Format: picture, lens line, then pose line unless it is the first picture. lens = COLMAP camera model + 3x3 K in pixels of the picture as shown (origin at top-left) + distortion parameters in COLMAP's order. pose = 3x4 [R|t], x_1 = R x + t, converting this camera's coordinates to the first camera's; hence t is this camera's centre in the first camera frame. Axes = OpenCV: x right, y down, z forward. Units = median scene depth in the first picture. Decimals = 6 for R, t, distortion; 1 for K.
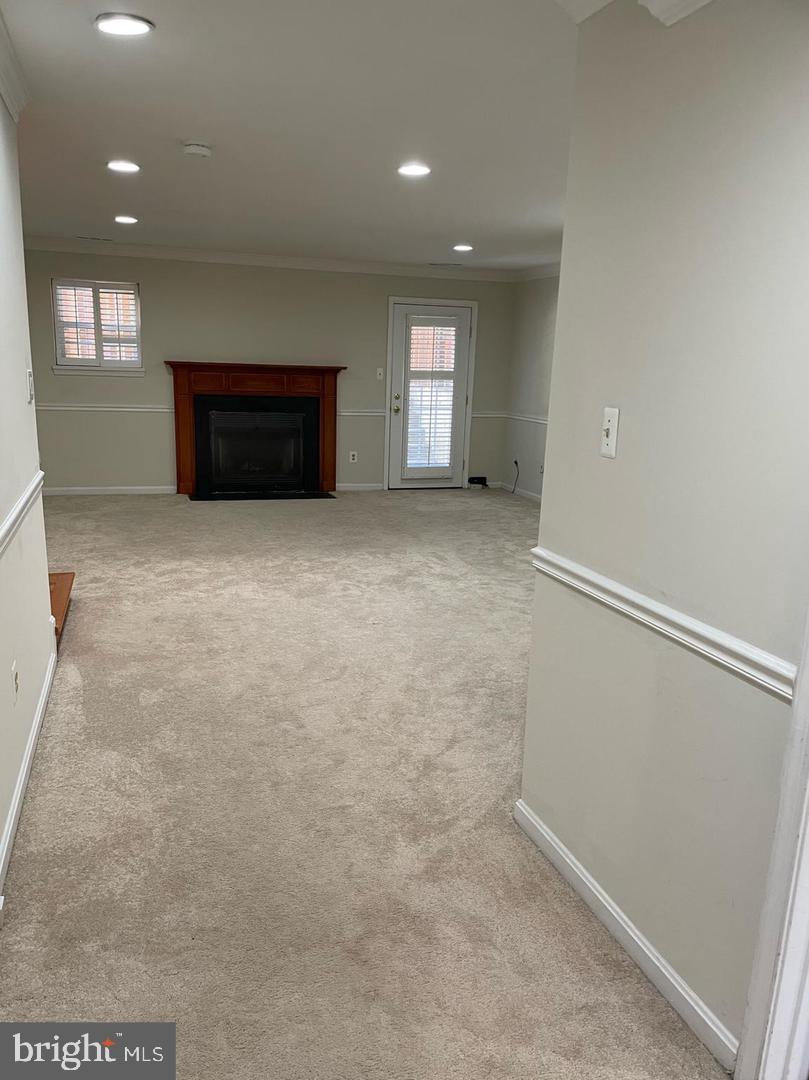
lens RADIAL K [[822.1, 0, 406.7], [0, 822.1, 539.7], [0, 0, 1]] dist [0.081695, -0.102518]
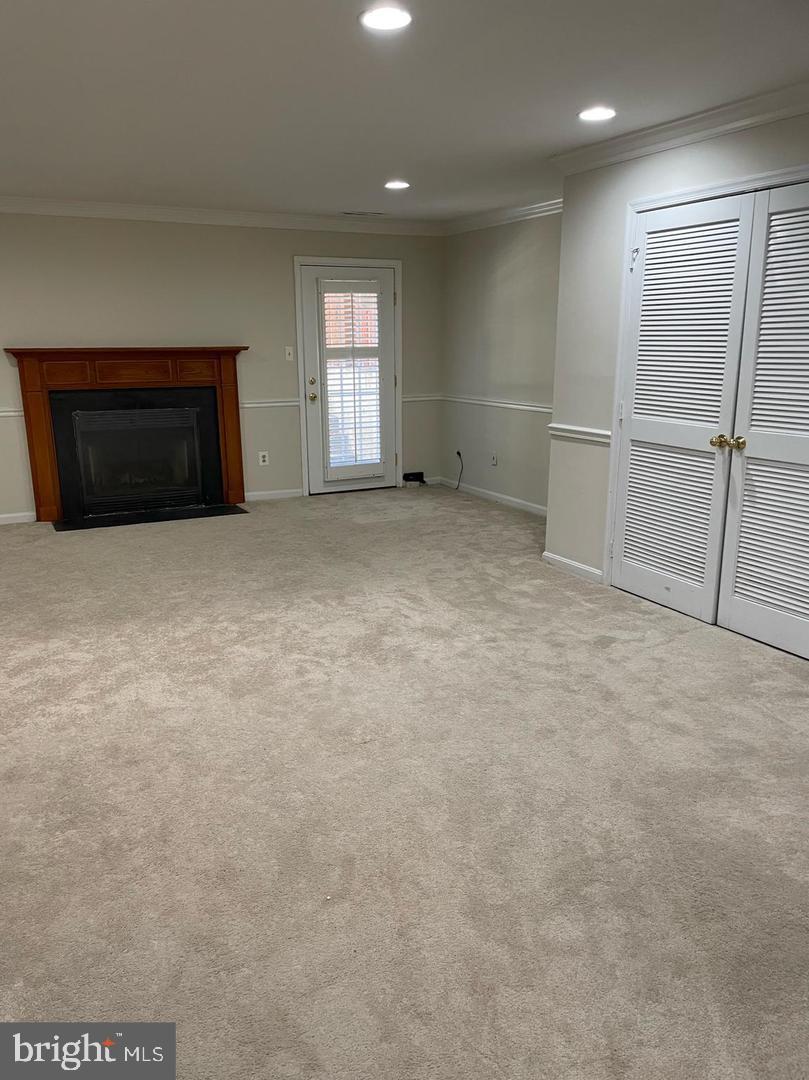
lens RADIAL K [[822.1, 0, 403.3], [0, 822.1, 541.8], [0, 0, 1]] dist [0.081695, -0.102518]
pose [[0.988631, -0.073110, 0.131394, -0.049625], [0.069175, 0.997015, 0.034280, -0.044266], [-0.133508, -0.024801, 0.990737, 0.211433]]
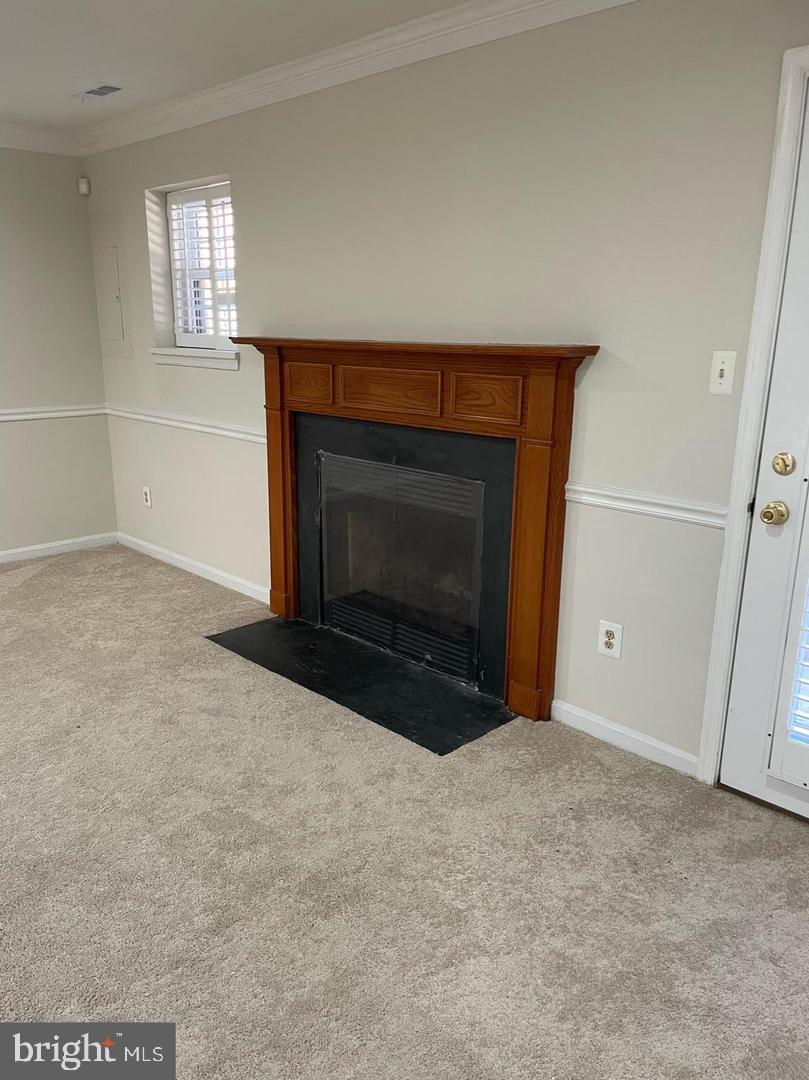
lens RADIAL K [[822.1, 0, 404.3], [0, 822.1, 537.8], [0, 0, 1]] dist [0.081695, -0.102518]
pose [[0.436542, 0.193992, -0.878521, 0.199463], [-0.196064, 0.973521, 0.117544, -0.189166], [0.878060, 0.120933, 0.463017, 0.932814]]
